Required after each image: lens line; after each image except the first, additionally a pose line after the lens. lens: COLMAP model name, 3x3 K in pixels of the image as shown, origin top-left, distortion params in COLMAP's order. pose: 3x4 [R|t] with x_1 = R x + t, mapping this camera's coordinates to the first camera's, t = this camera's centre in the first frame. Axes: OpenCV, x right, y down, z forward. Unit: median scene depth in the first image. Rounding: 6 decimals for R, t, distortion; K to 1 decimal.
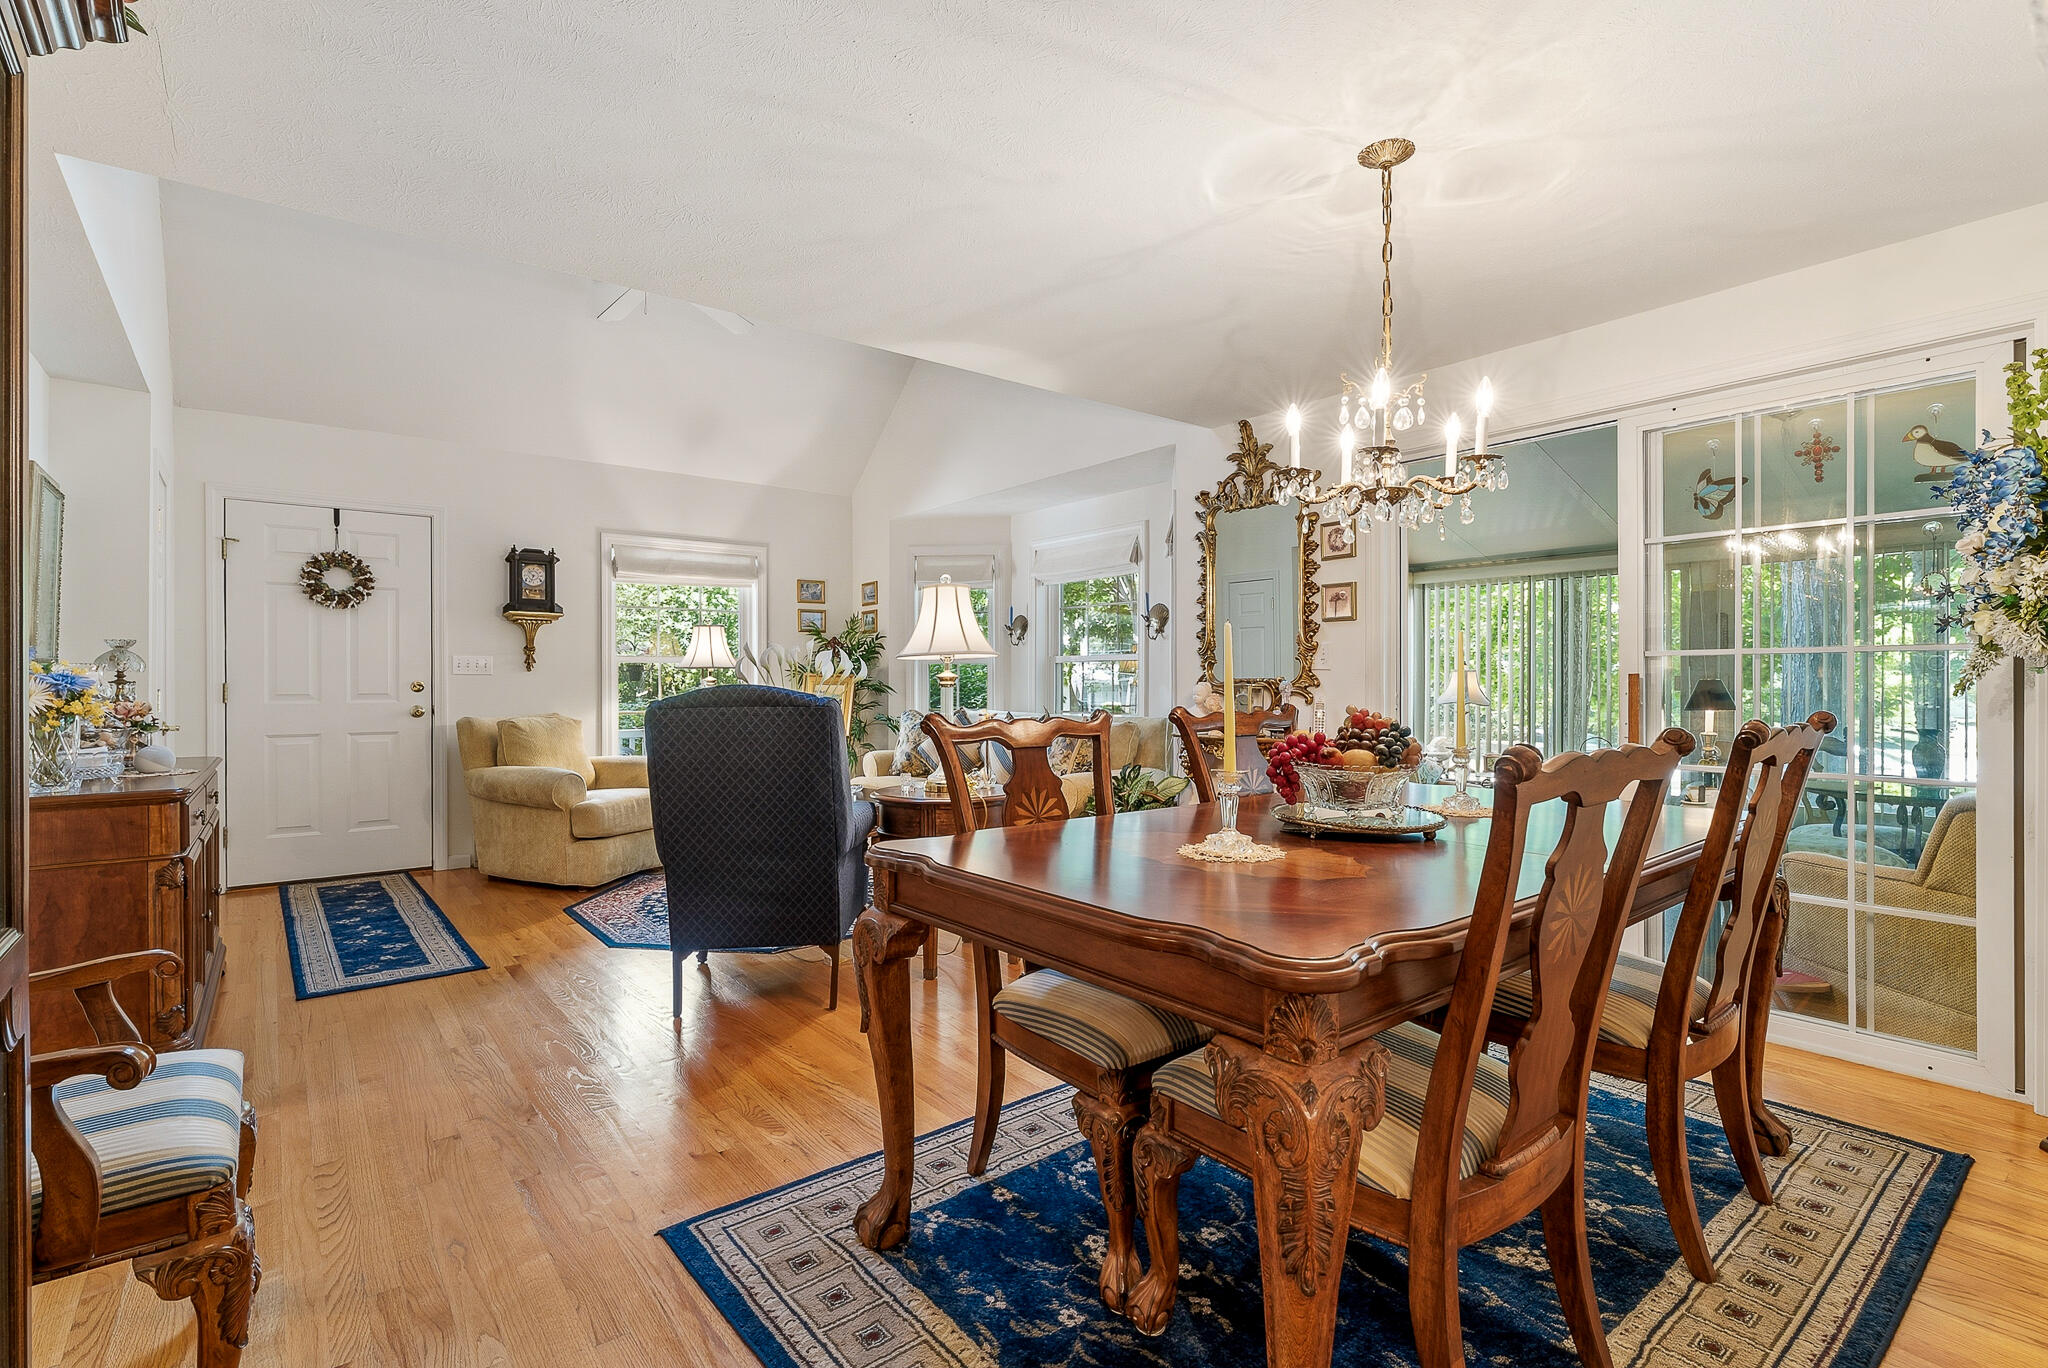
lens RADIAL K [[944.4, 0, 1016.1], [0, 944.4, 690.4], [0, 0, 1]] dist [-0.002485, 0.000527]
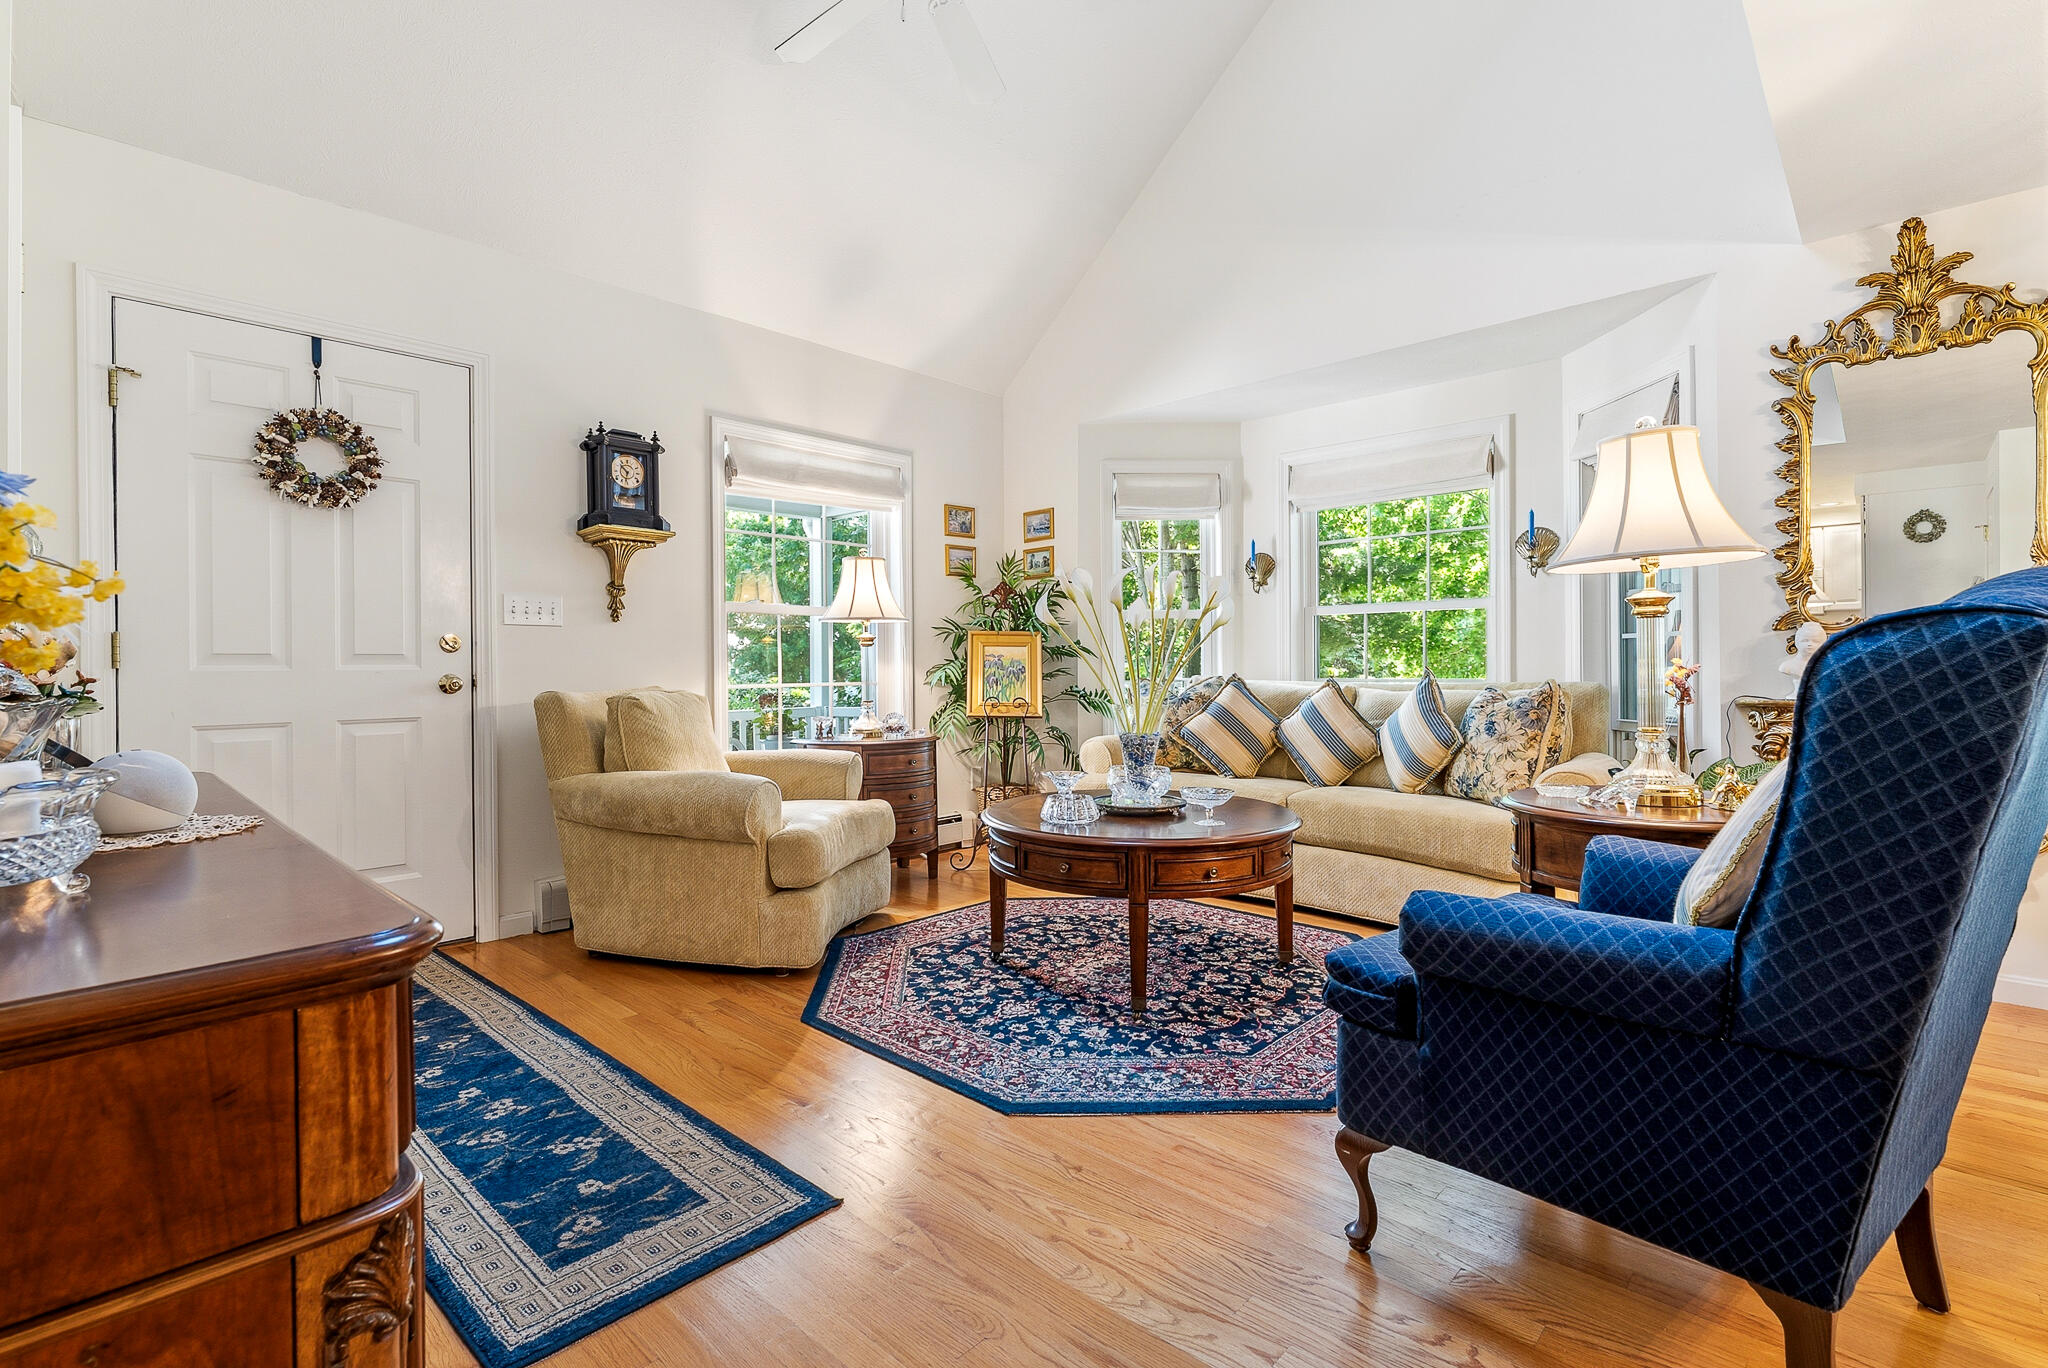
lens RADIAL K [[944.4, 0, 1021.9], [0, 944.4, 670.1], [0, 0, 1]] dist [-0.002485, 0.000527]
pose [[0.989102, -0.007011, 0.147062, -0.371424], [0.007597, 0.999965, -0.003417, 0.018917], [-0.147033, 0.004497, 0.989121, 0.354681]]
